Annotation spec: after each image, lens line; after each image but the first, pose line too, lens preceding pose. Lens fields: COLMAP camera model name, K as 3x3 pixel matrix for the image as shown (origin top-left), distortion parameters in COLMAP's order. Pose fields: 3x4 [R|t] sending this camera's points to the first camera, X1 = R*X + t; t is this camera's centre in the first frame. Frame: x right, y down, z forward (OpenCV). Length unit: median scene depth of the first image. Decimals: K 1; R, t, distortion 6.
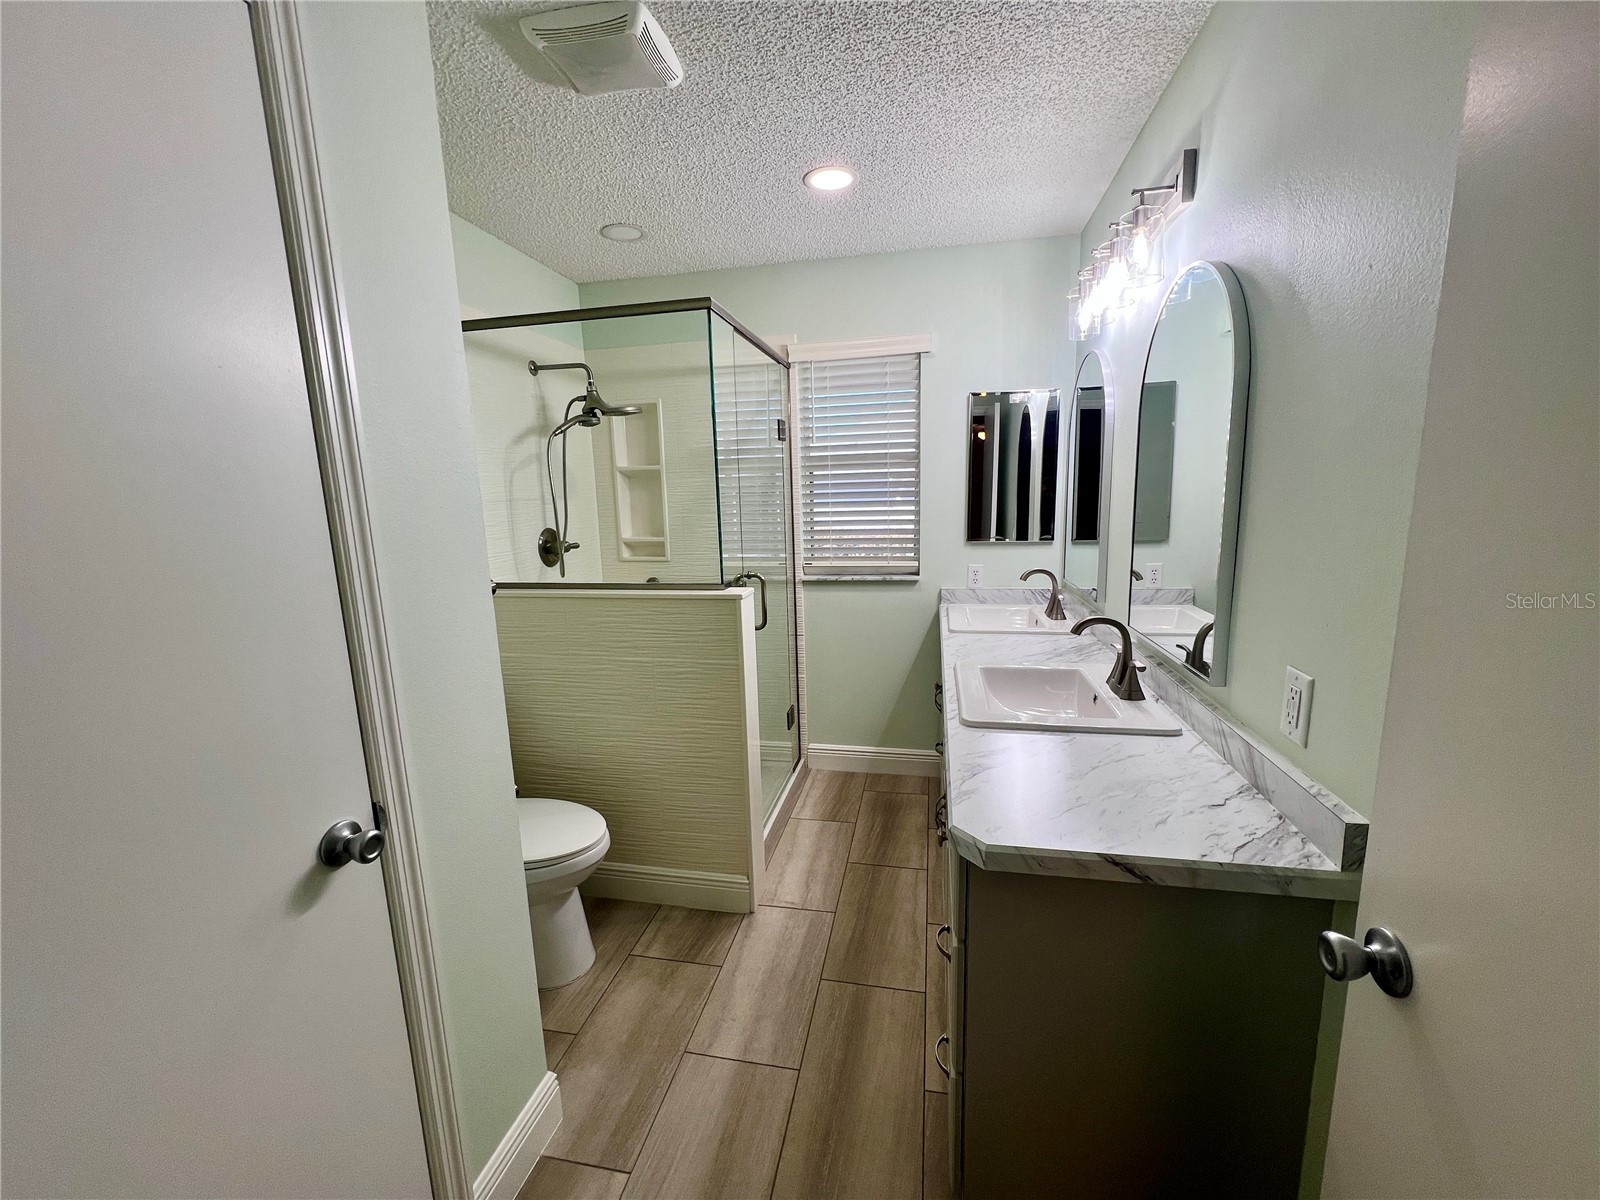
lens RADIAL K [[642.9, 0, 802.0], [0, 642.9, 599.1], [0, 0, 1]] dist [0.001907, -0.000214]
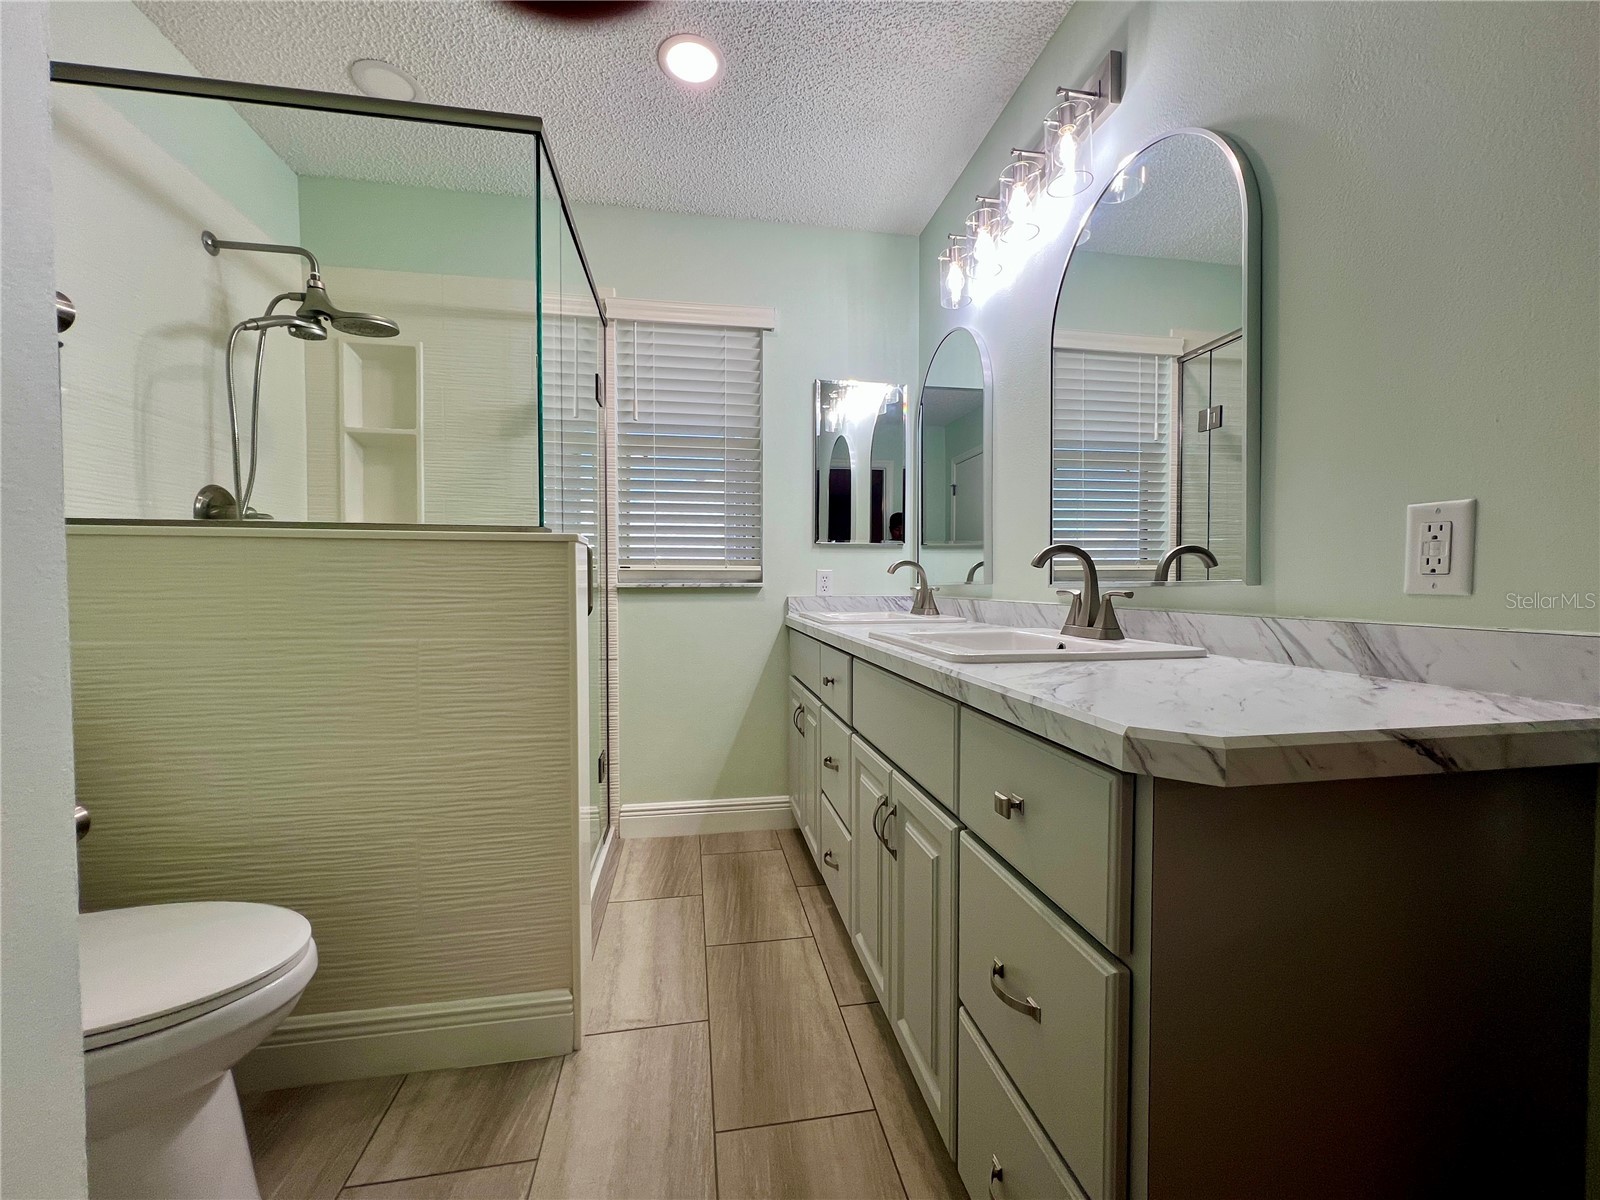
lens RADIAL K [[642.9, 0, 801.1], [0, 642.9, 598.6], [0, 0, 1]] dist [0.001907, -0.000214]
pose [[0.930967, 0.018010, 0.364658, -0.089904], [0.037000, 0.988986, -0.143307, 0.123431], [-0.363223, 0.146906, 0.920048, 0.229562]]
